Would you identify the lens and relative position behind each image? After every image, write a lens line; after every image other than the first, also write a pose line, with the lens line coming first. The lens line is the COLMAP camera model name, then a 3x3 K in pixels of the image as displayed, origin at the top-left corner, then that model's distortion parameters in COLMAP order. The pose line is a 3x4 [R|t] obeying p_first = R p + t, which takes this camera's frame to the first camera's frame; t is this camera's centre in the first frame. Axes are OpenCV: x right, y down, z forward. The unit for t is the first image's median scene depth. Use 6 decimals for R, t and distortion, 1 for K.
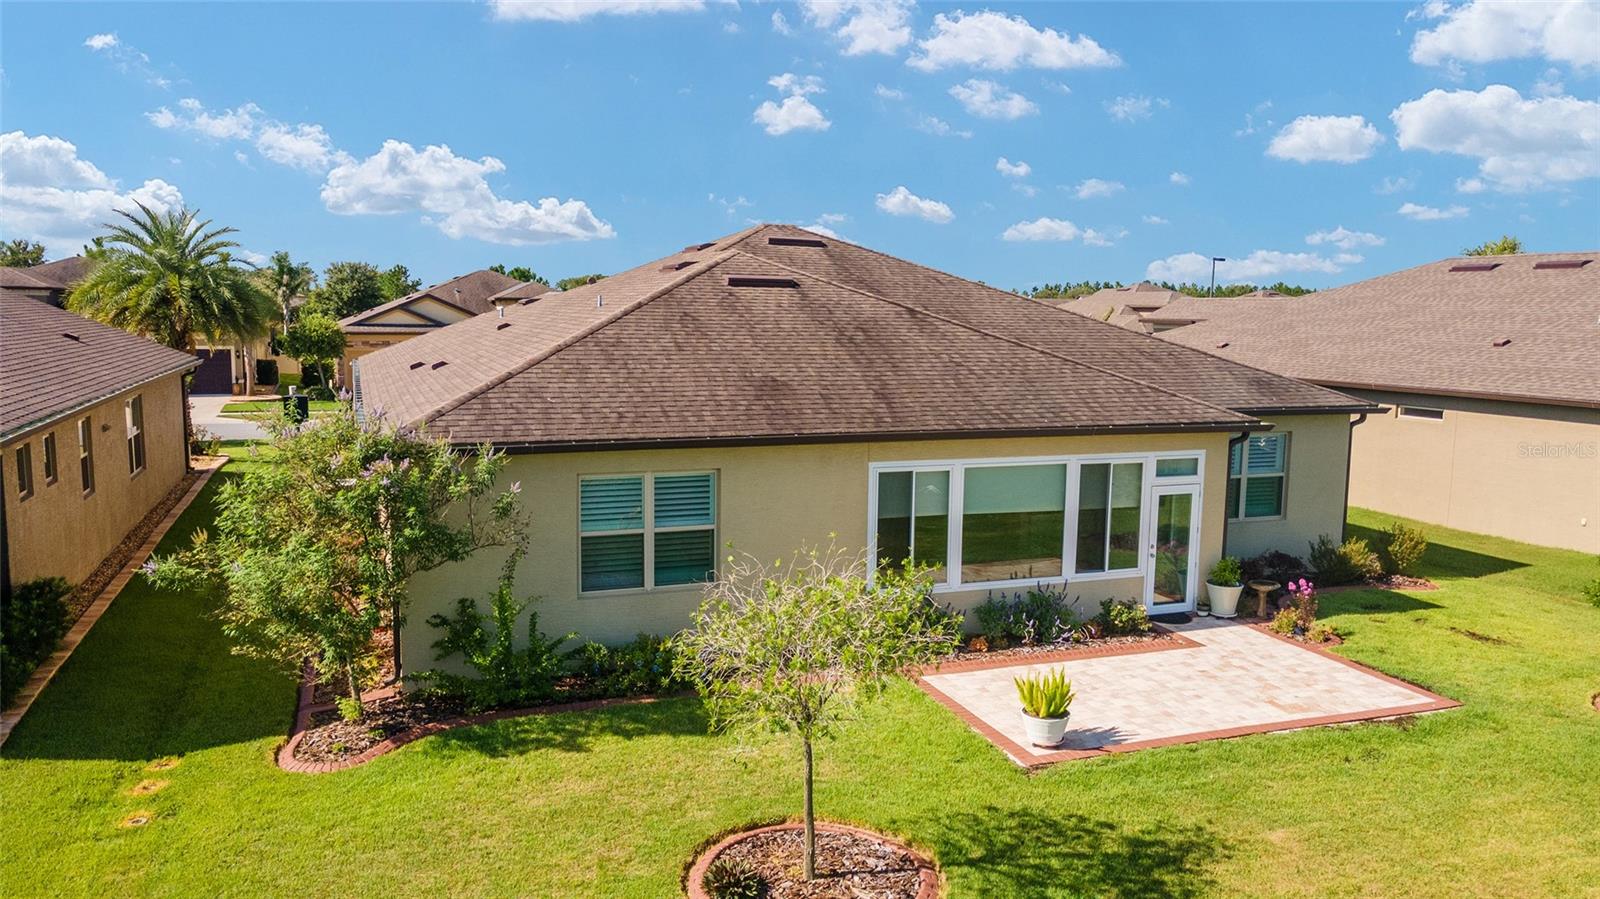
lens RADIAL K [[1161.7, 0, 800.0], [0, 1161.7, 449.5], [0, 0, 1]] dist [0.030180, 0.000605]
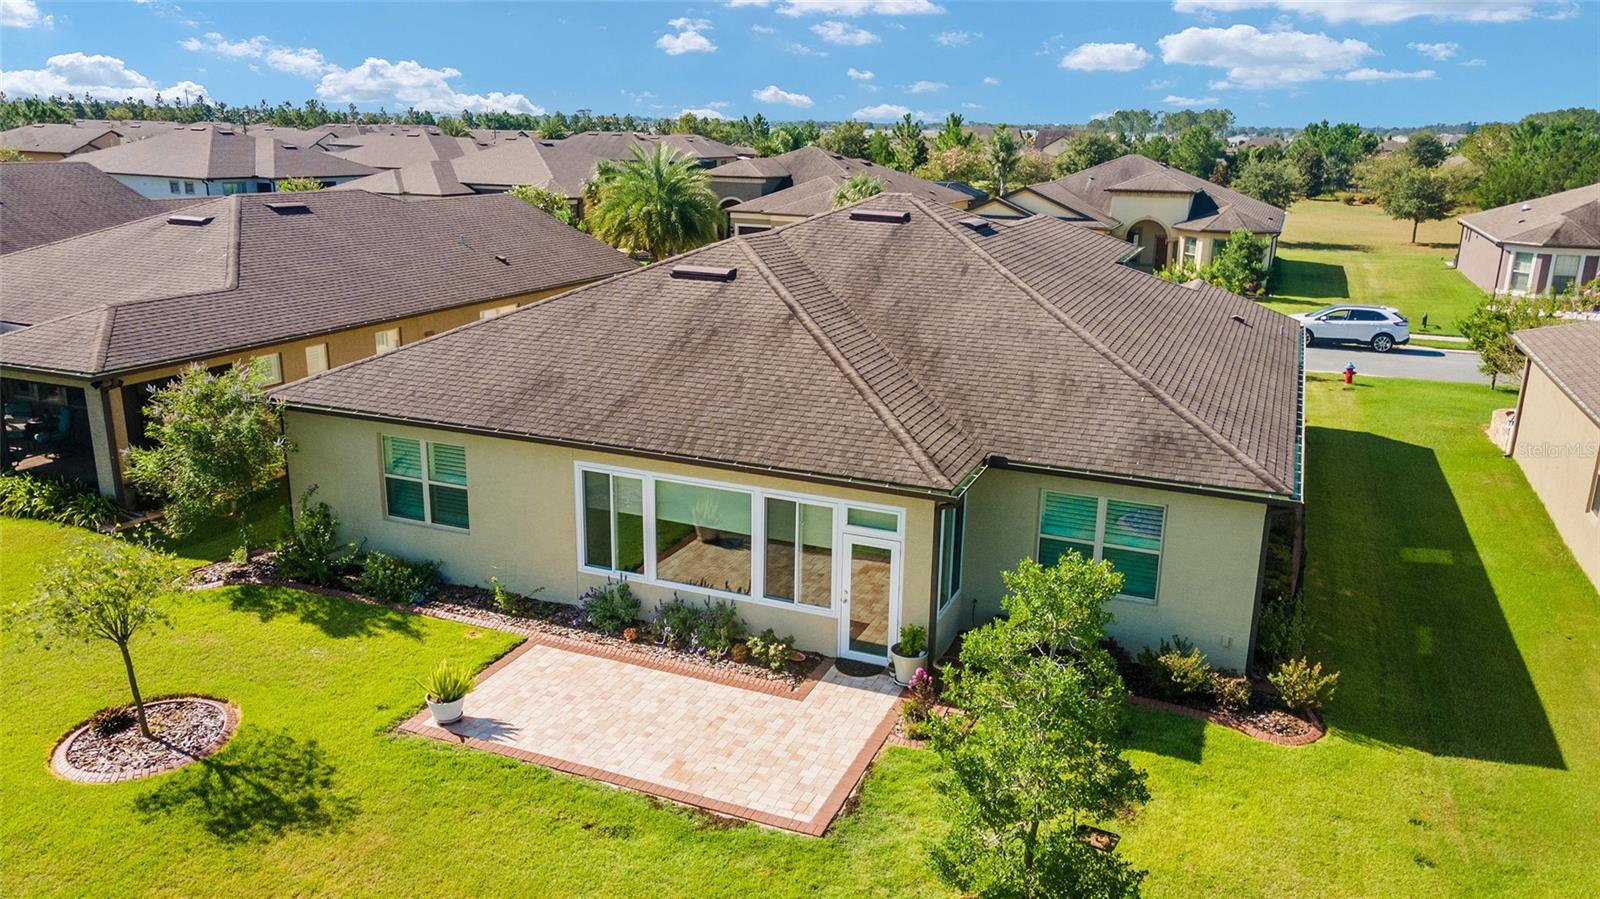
lens RADIAL K [[1160.4, 0, 800.0], [0, 1160.4, 449.5], [0, 0, 1]] dist [0.036616, 0.000836]
pose [[0.727175, 0.182705, -0.661691, 0.966453], [-0.092954, 0.981259, 0.168789, -0.211613], [0.680129, -0.061232, 0.730531, 0.282326]]
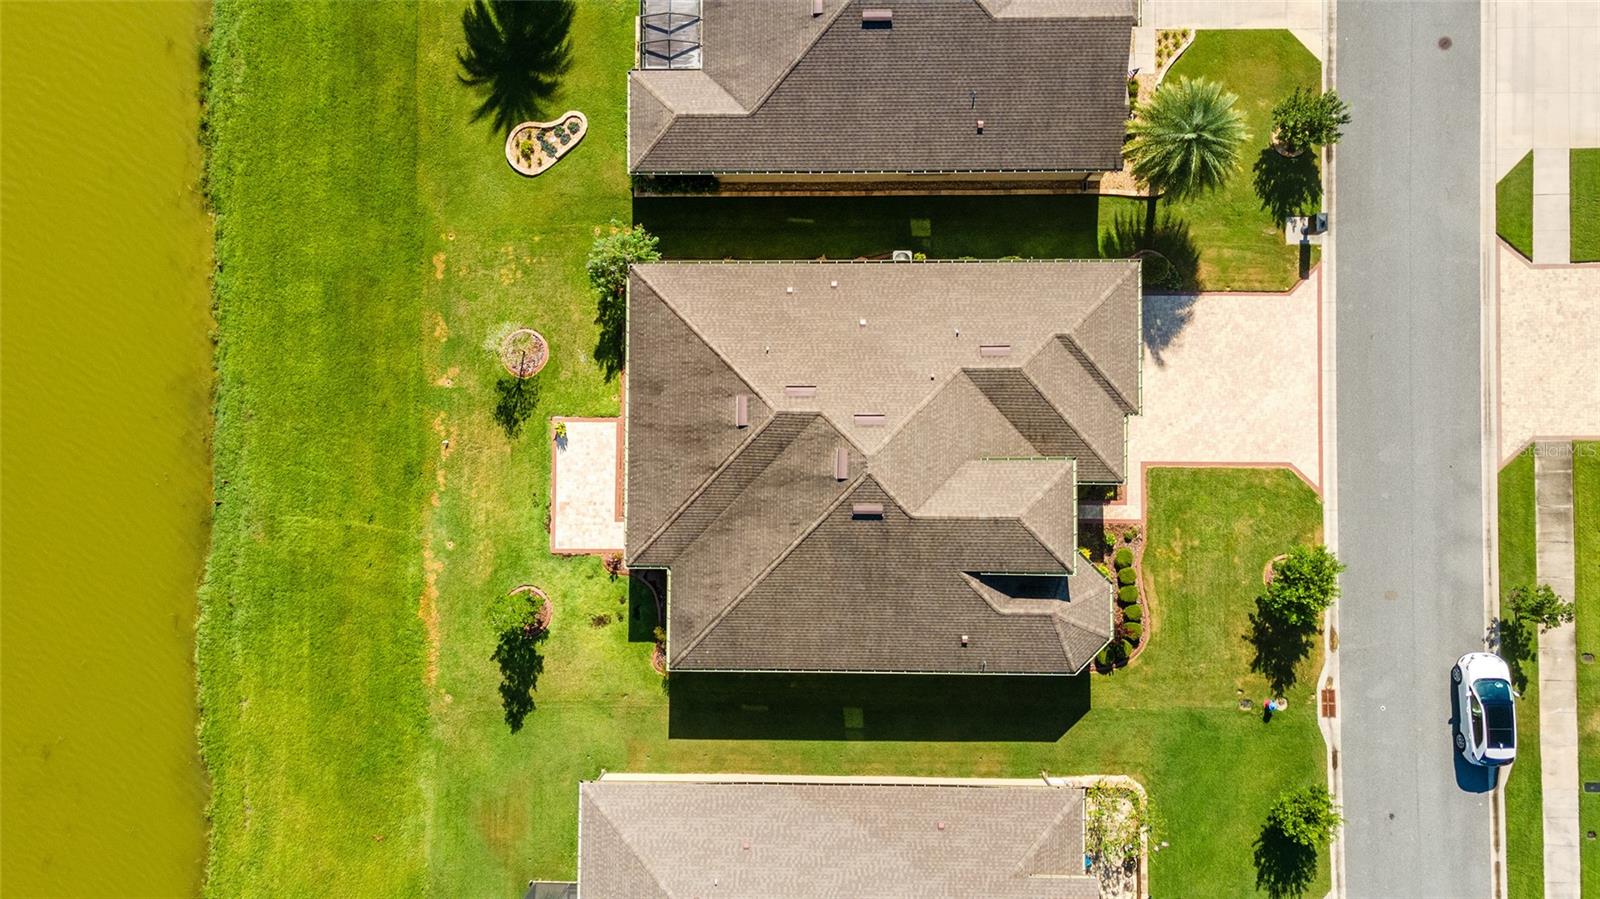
lens RADIAL K [[1160.4, 0, 800.0], [0, 1160.4, 449.5], [0, 0, 1]] dist [0.036616, 0.000836]
pose [[-0.356697, 0.933587, -0.034390, 0.092593], [-0.092135, 0.001478, 0.995745, -3.022494], [0.929666, 0.358348, 0.085488, 1.125344]]
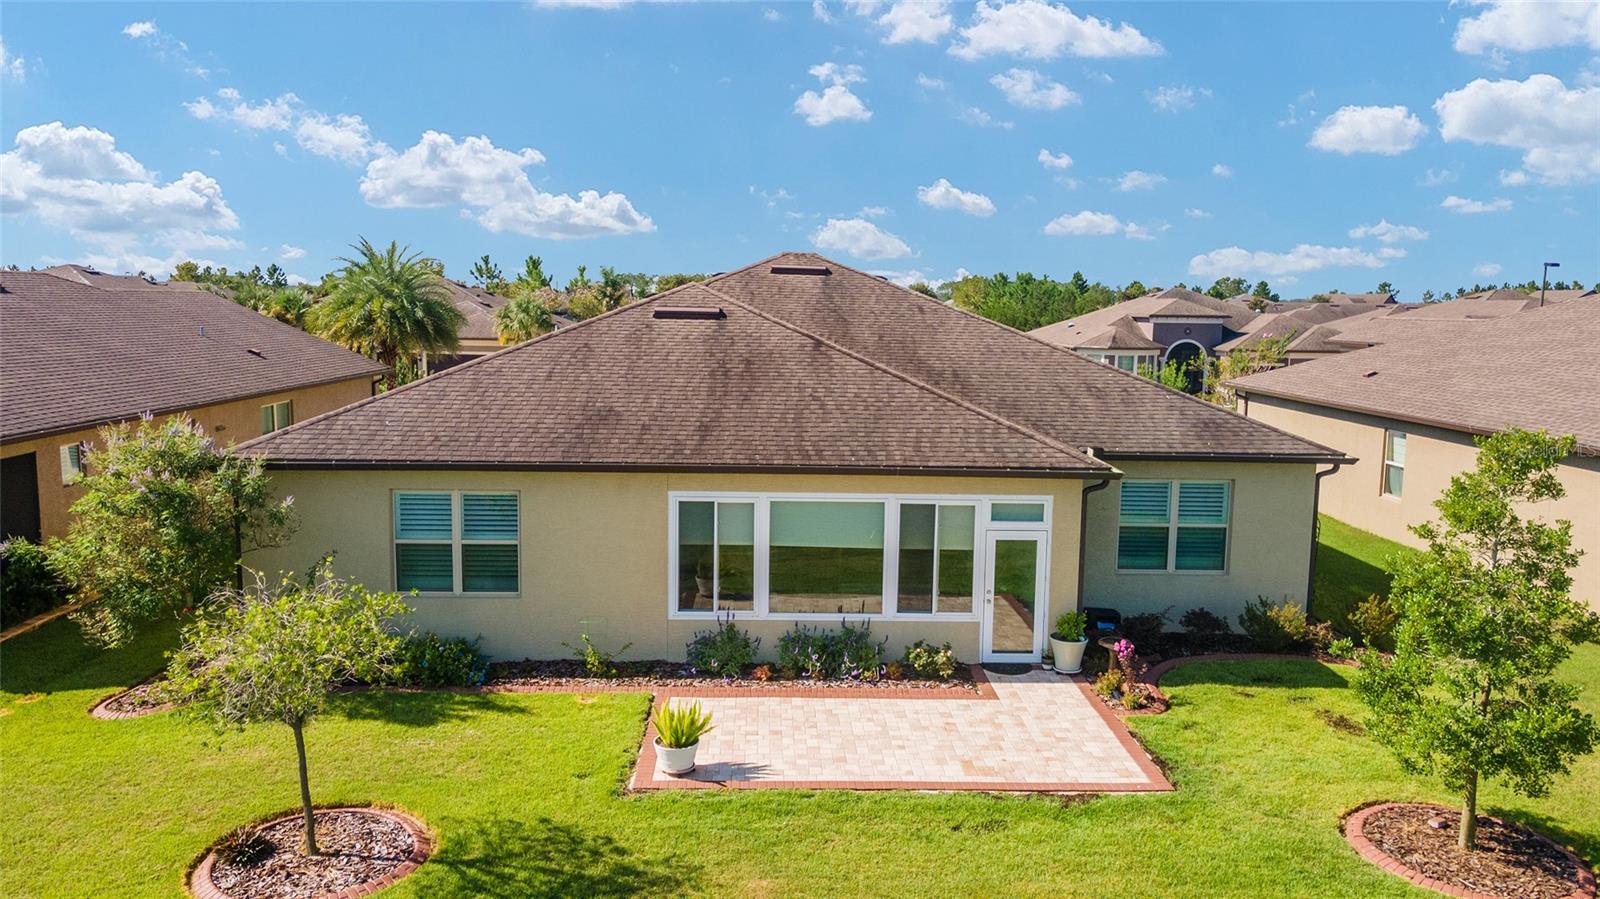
lens RADIAL K [[1161.7, 0, 800.0], [0, 1161.7, 449.5], [0, 0, 1]] dist [0.030180, 0.000605]
pose [[0.945300, 0.042546, -0.323416, 0.495129], [-0.043246, 0.999052, 0.005027, -0.036172], [0.323324, 0.009234, 0.946243, 0.031549]]
